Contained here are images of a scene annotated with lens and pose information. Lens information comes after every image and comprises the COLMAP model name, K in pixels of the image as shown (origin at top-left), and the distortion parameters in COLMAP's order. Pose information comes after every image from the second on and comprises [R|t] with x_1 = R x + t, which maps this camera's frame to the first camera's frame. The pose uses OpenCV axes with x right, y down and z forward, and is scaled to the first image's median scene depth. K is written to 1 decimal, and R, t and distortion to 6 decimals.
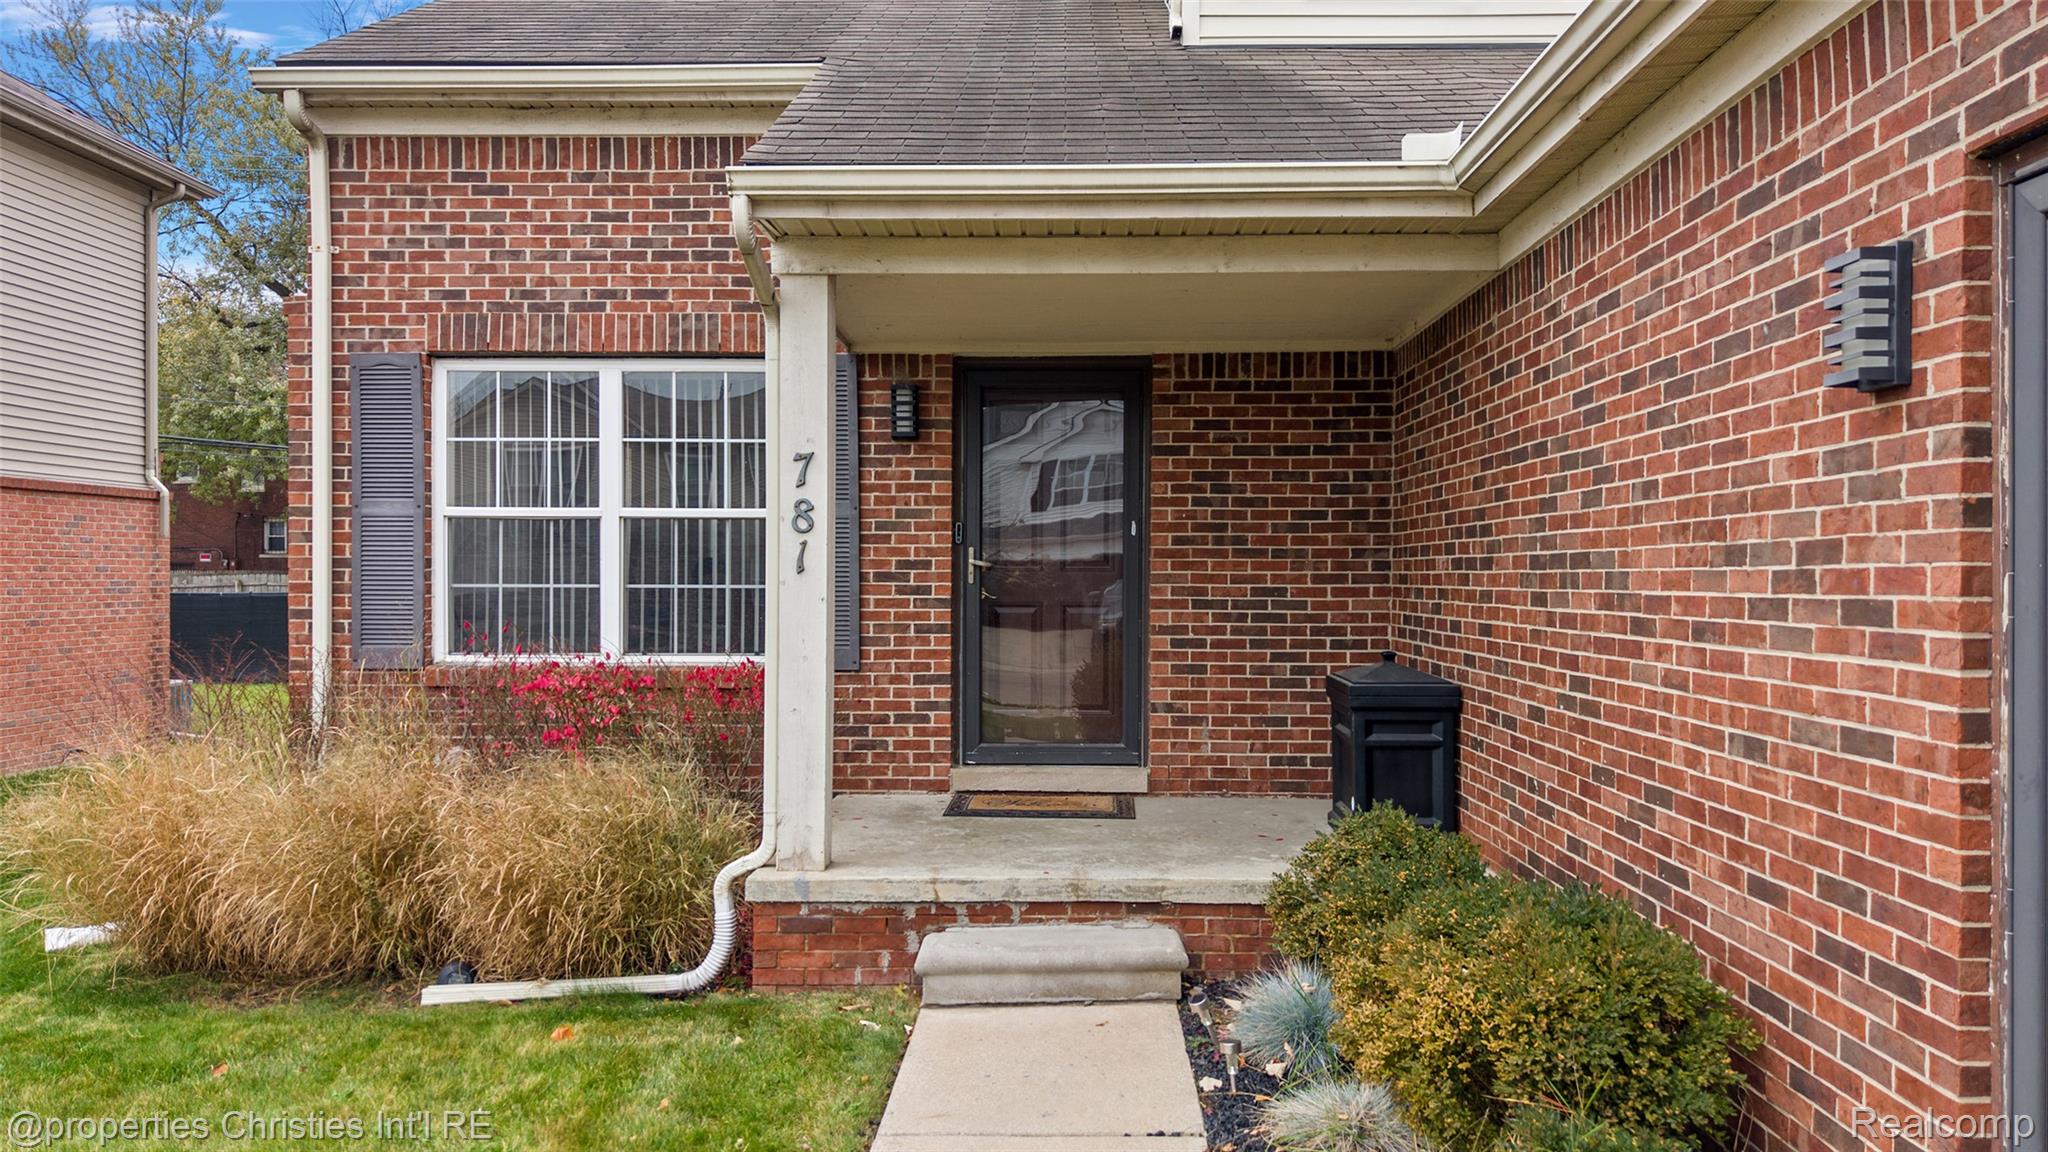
lens RADIAL K [[1362.9, 0, 1026.0], [0, 1362.9, 596.3], [0, 0, 1]] dist [0.041446, -0.064008]
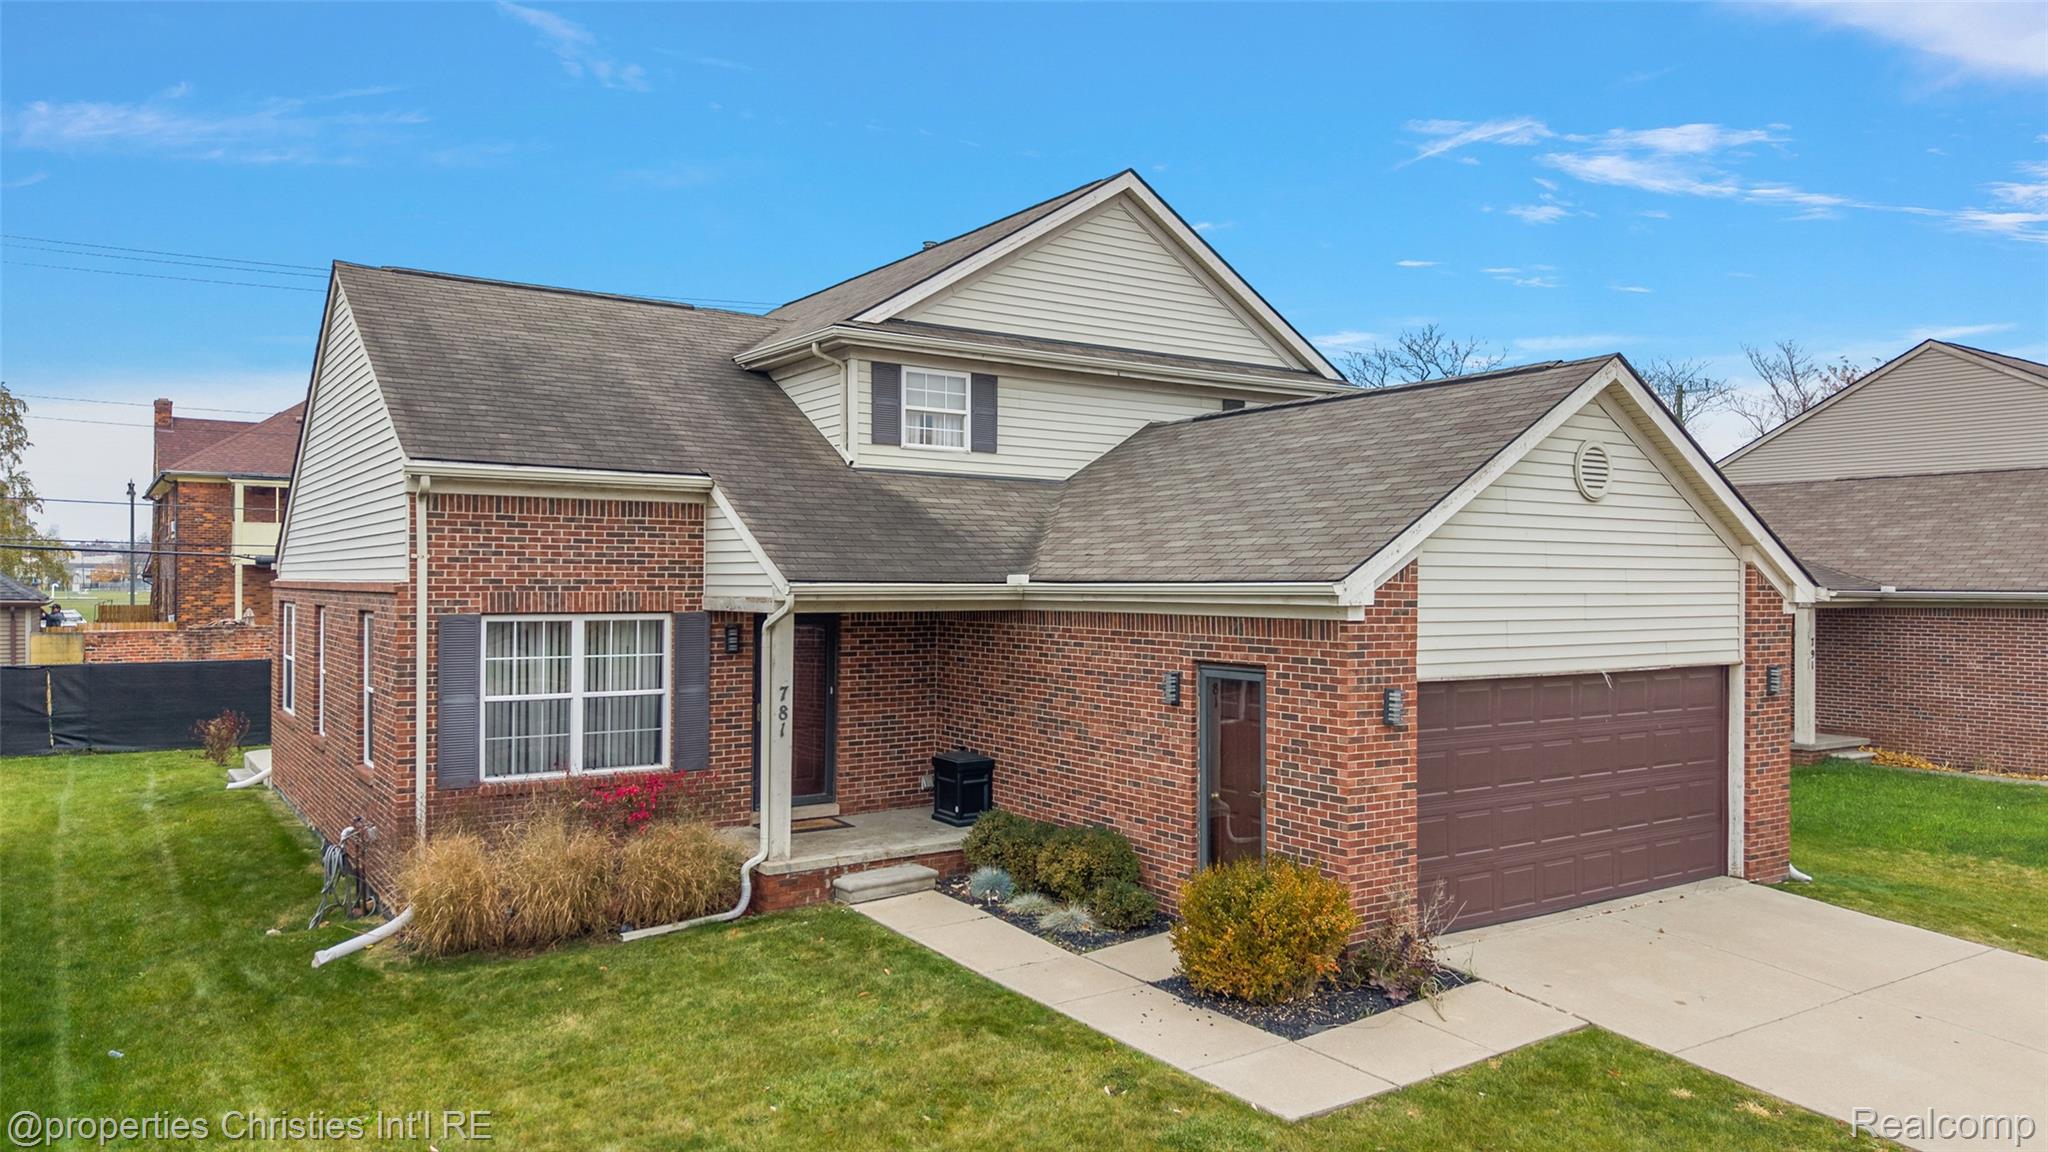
lens RADIAL K [[1362.9, 0, 1026.0], [0, 1362.9, 596.3], [0, 0, 1]] dist [0.041446, -0.064008]
pose [[0.811555, -0.007209, 0.584232, -0.967321], [0.006428, 0.999974, 0.003409, -0.213846], [-0.584241, 0.000989, 0.811579, -0.952877]]
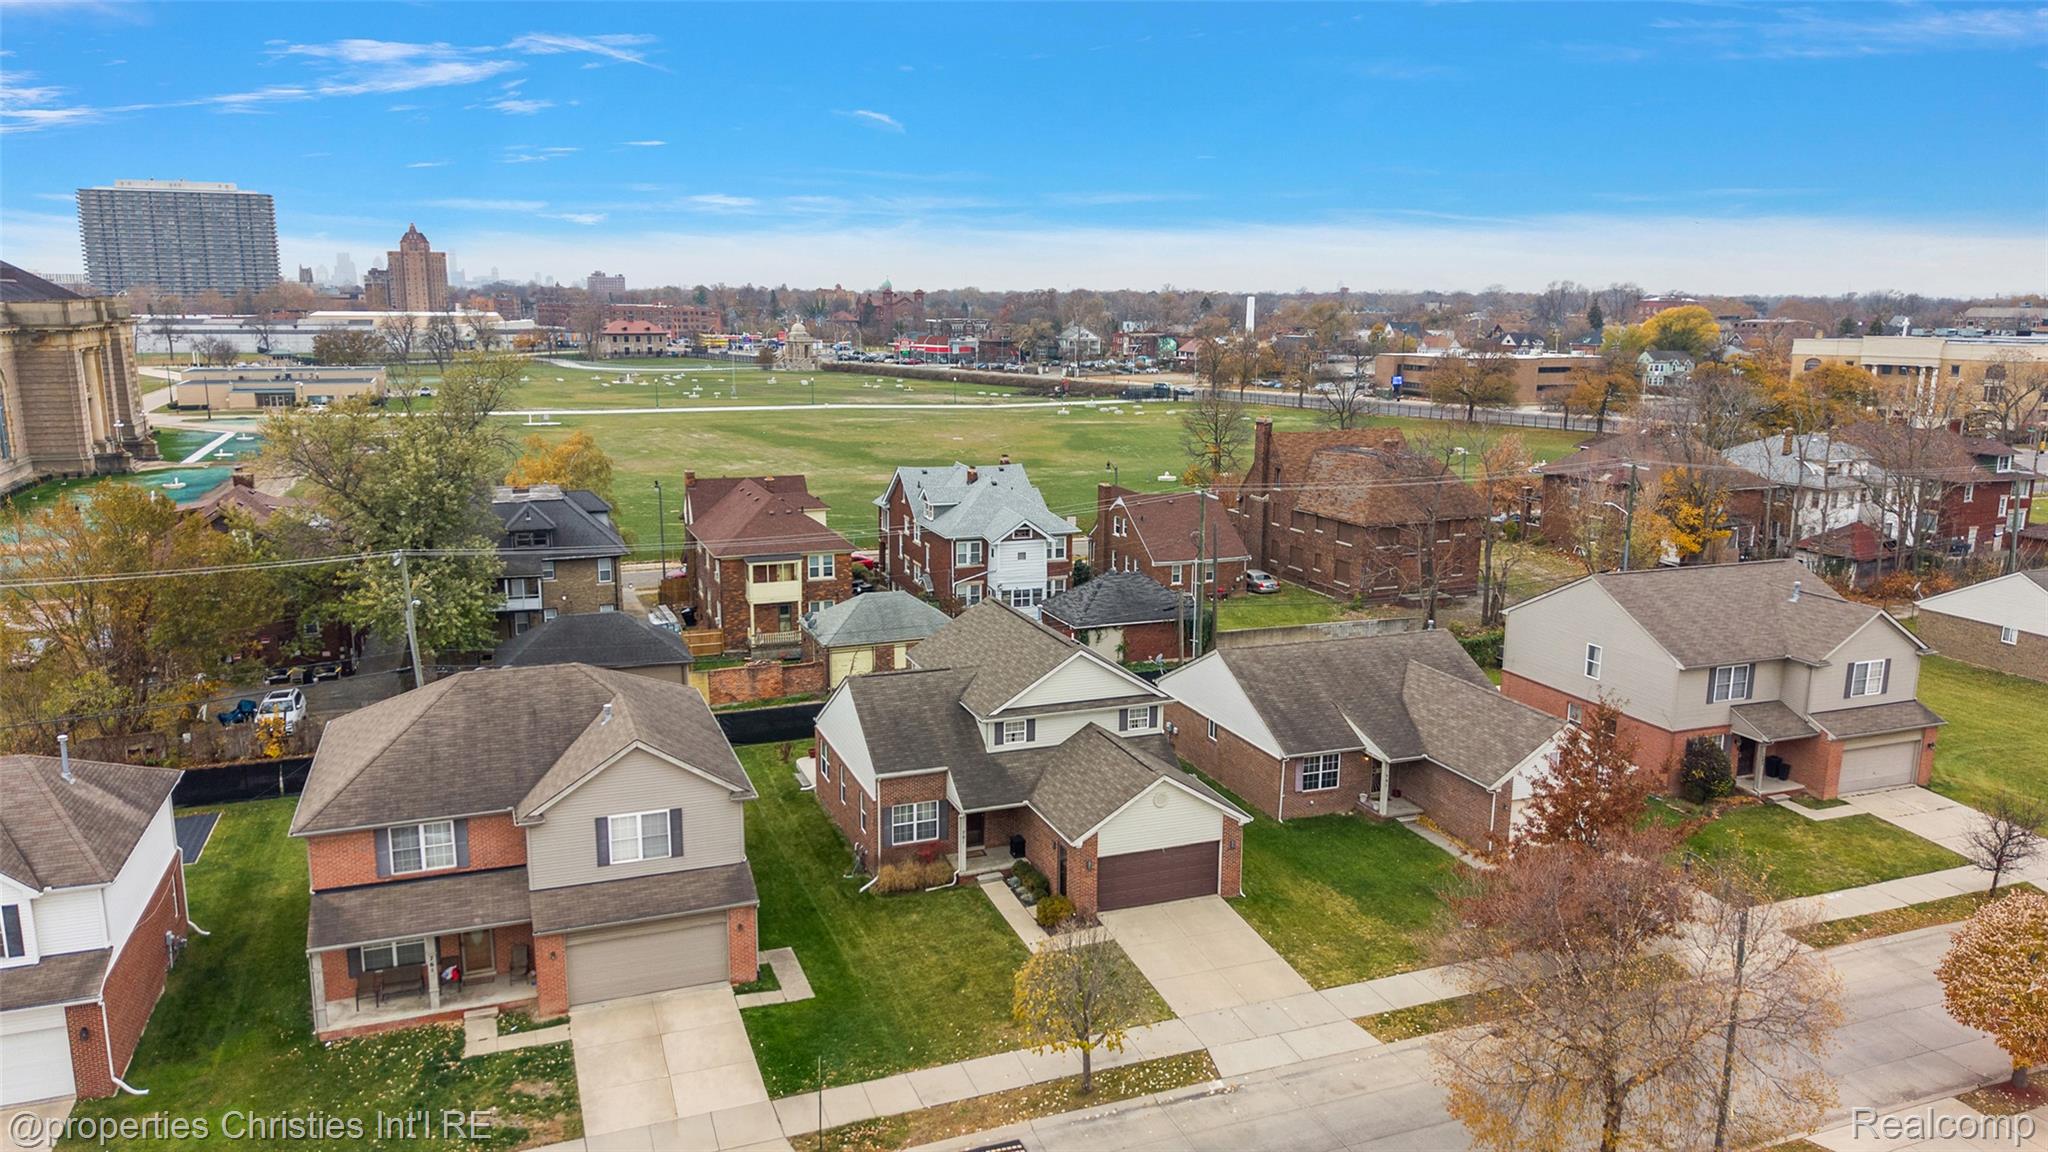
lens RADIAL K [[1392.9, 0, 1024.0], [0, 1392.9, 576.0], [0, 0, 1]] dist [0.072458, -0.095263]
pose [[0.925527, -0.073138, 0.371551, -2.620891], [0.001716, 0.981971, 0.189022, -2.967430], [-0.378677, -0.174308, 0.908967, -6.202202]]
